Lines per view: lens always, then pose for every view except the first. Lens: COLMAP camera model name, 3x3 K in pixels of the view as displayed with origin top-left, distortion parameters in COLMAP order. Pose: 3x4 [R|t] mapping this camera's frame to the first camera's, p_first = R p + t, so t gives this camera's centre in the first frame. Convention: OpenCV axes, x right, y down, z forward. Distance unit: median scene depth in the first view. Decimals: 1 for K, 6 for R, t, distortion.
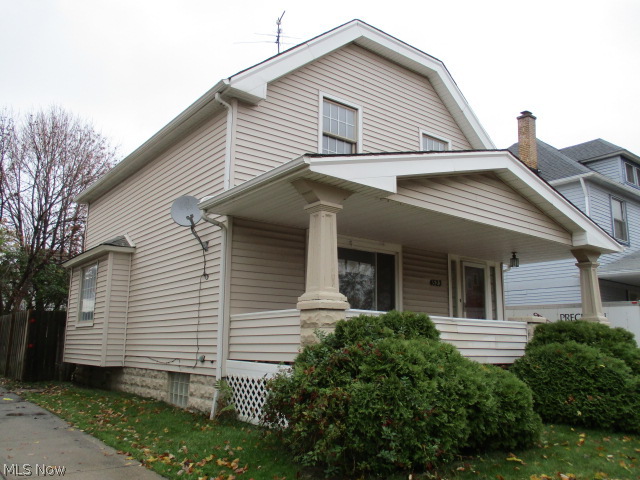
lens RADIAL K [[539.4, 0, 318.9], [0, 539.4, 239.6], [0, 0, 1]] dist [-0.019289, 0.026727]
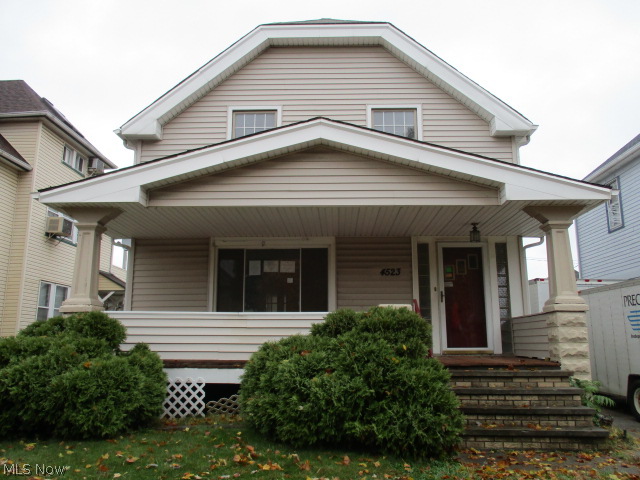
lens RADIAL K [[539.4, 0, 318.4], [0, 539.4, 240.9], [0, 0, 1]] dist [-0.019289, 0.026727]
pose [[0.766231, -0.138600, -0.627439, 0.730403], [0.131000, 0.989647, -0.058633, 0.070256], [0.629070, -0.037268, 0.776455, 0.256348]]
